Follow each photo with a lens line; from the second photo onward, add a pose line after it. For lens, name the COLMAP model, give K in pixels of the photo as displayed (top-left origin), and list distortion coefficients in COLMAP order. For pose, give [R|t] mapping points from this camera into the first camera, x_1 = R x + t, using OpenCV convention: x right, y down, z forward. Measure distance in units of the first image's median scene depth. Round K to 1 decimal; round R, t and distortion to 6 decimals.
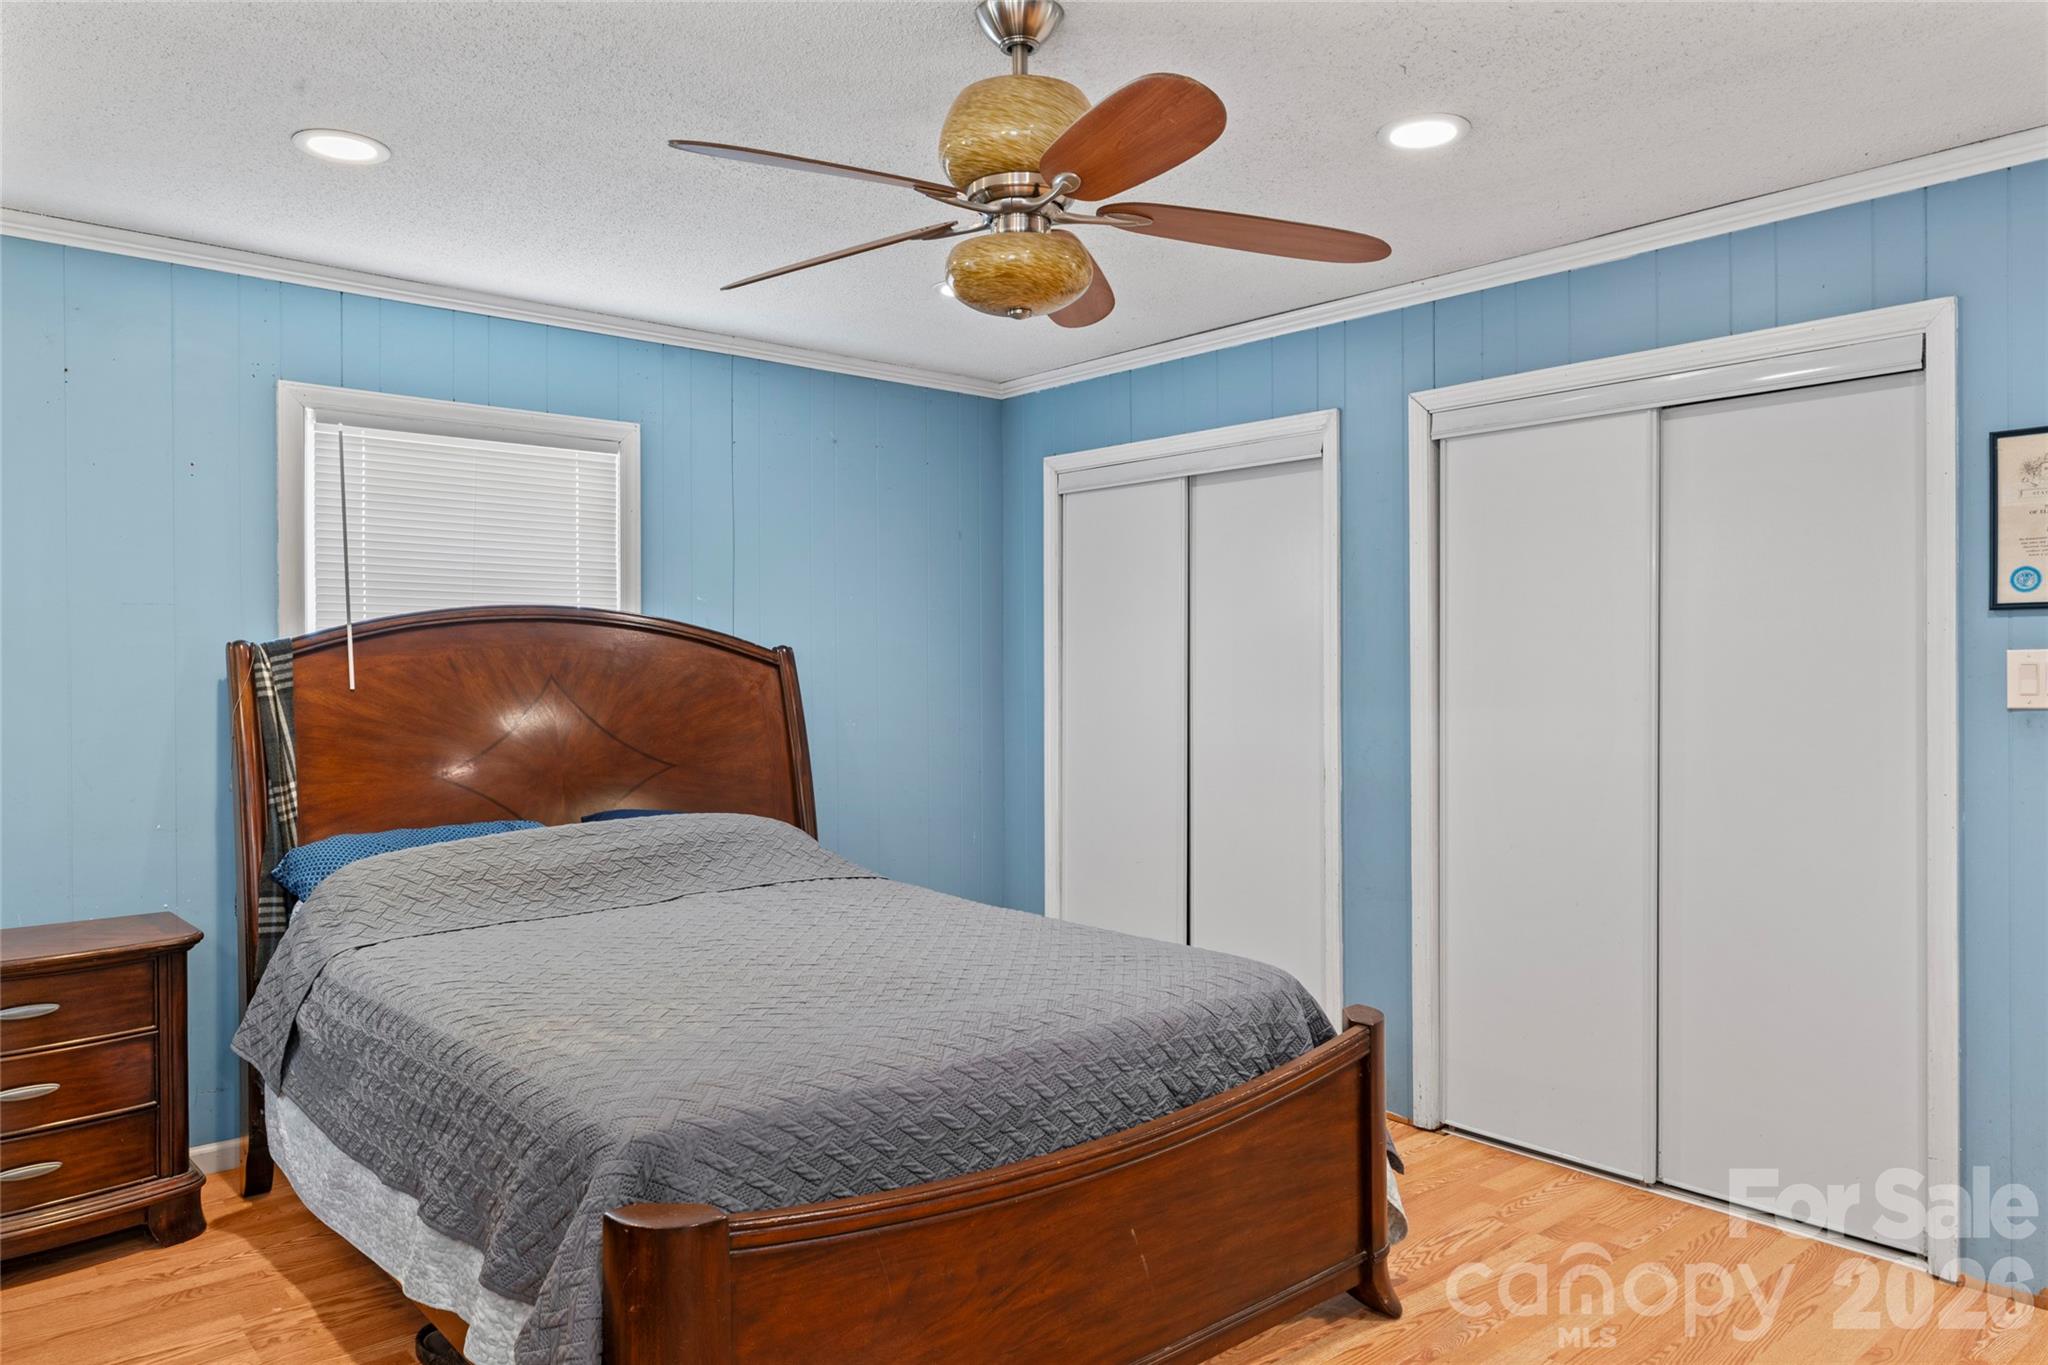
lens RADIAL K [[1373.3, 0, 1024.0], [0, 1373.3, 682.5], [0, 0, 1]] dist [0.001514, -0.000994]
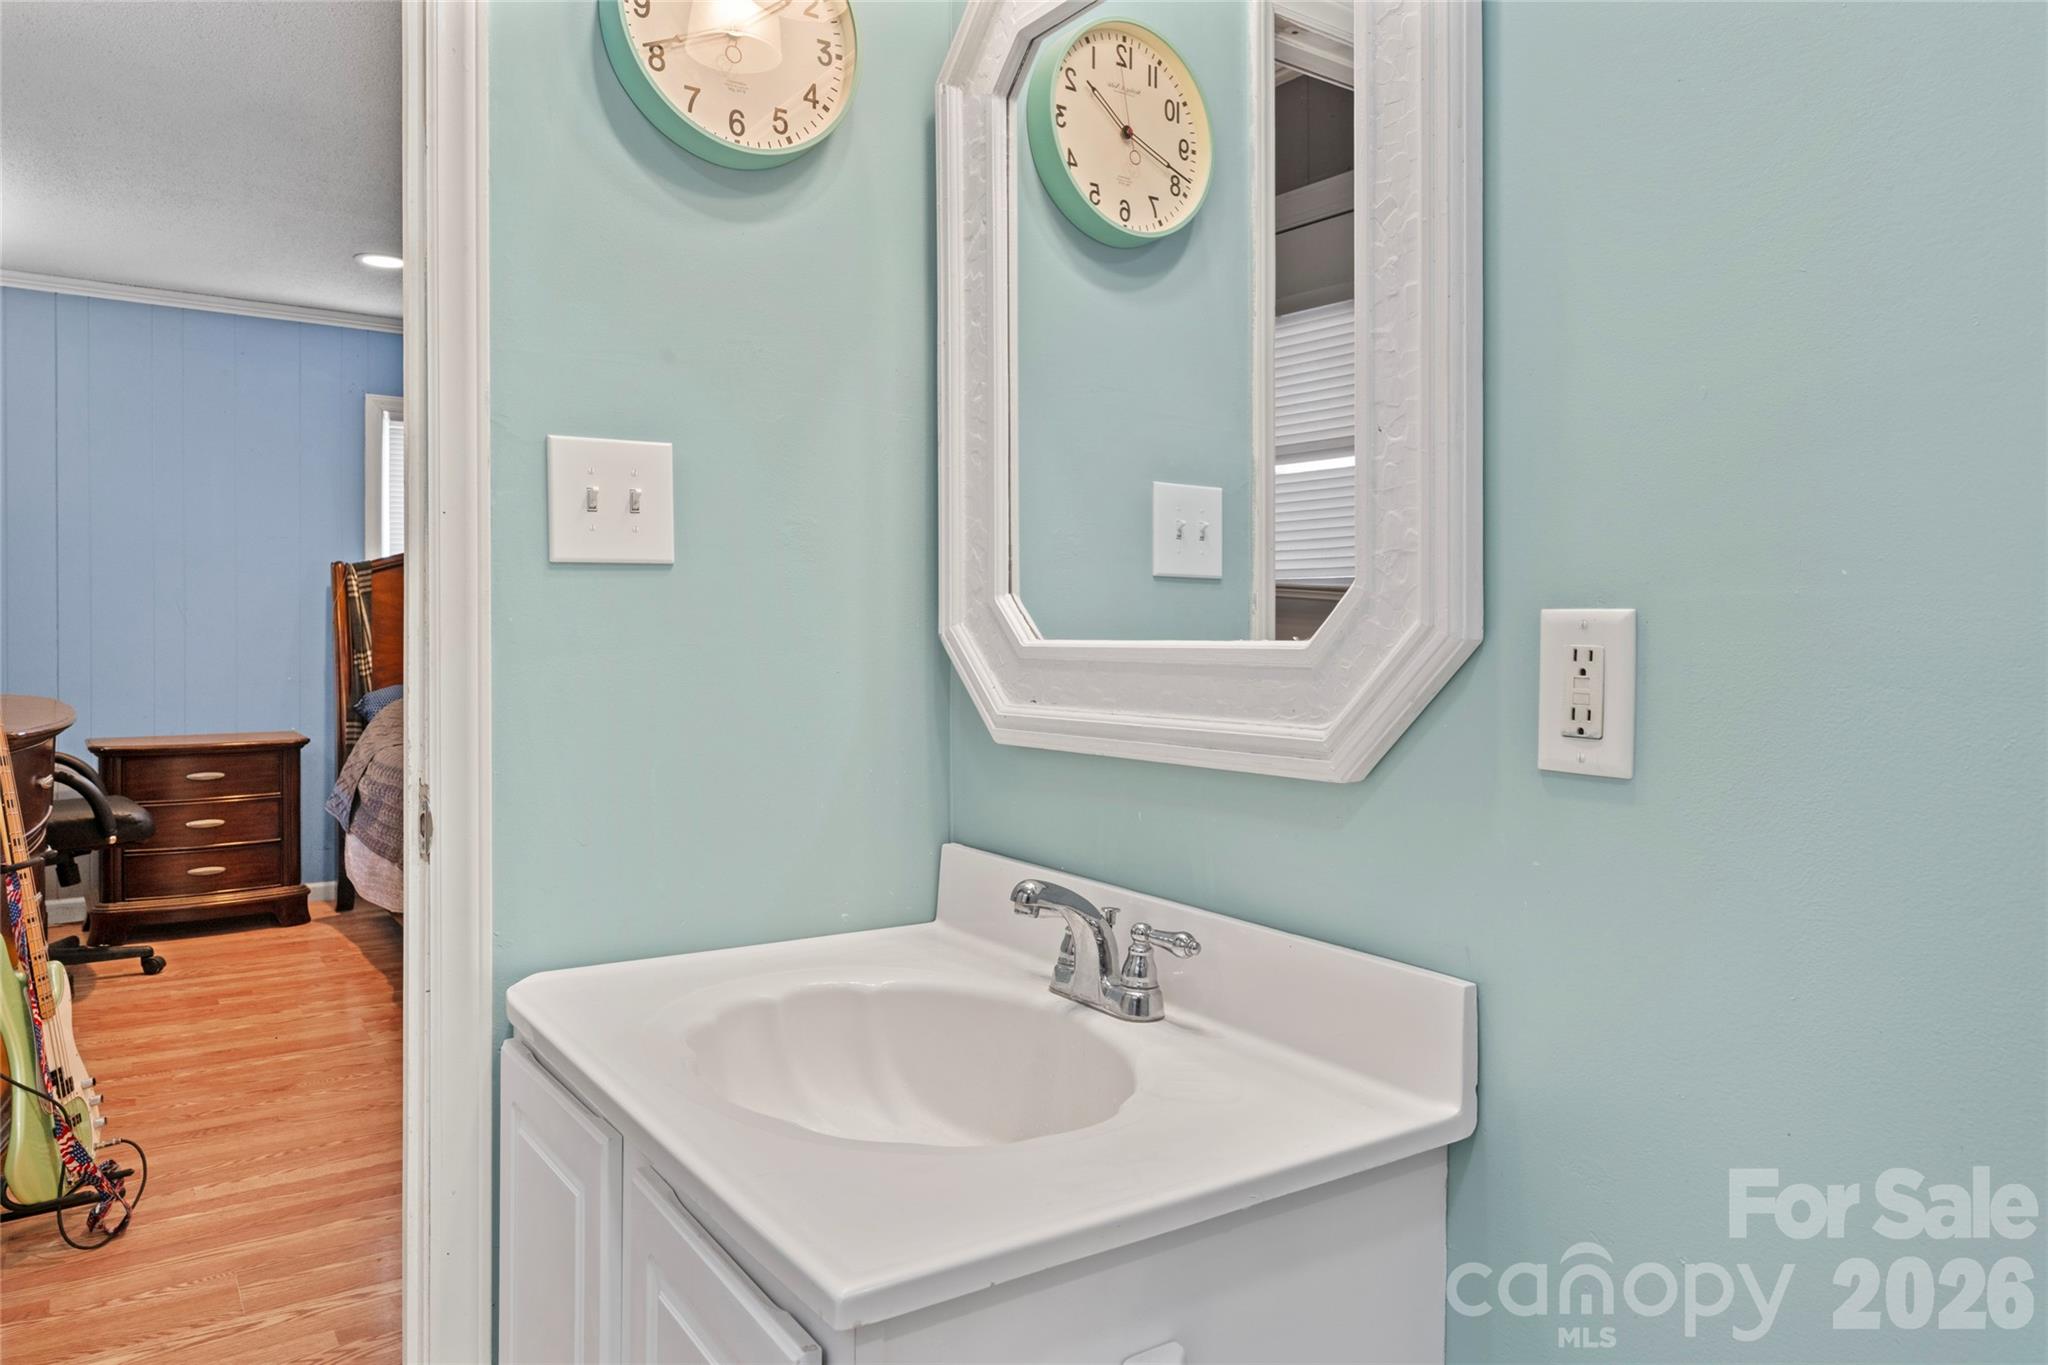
lens RADIAL K [[1376.5, 0, 1038.9], [0, 1376.5, 648.2], [0, 0, 1]] dist [0.001868, 0.000591]
pose [[0.993716, 0.009476, -0.111533, 0.442443], [-0.008951, 0.999946, 0.005203, 0.059155], [0.111576, -0.004172, 0.993747, -0.524424]]
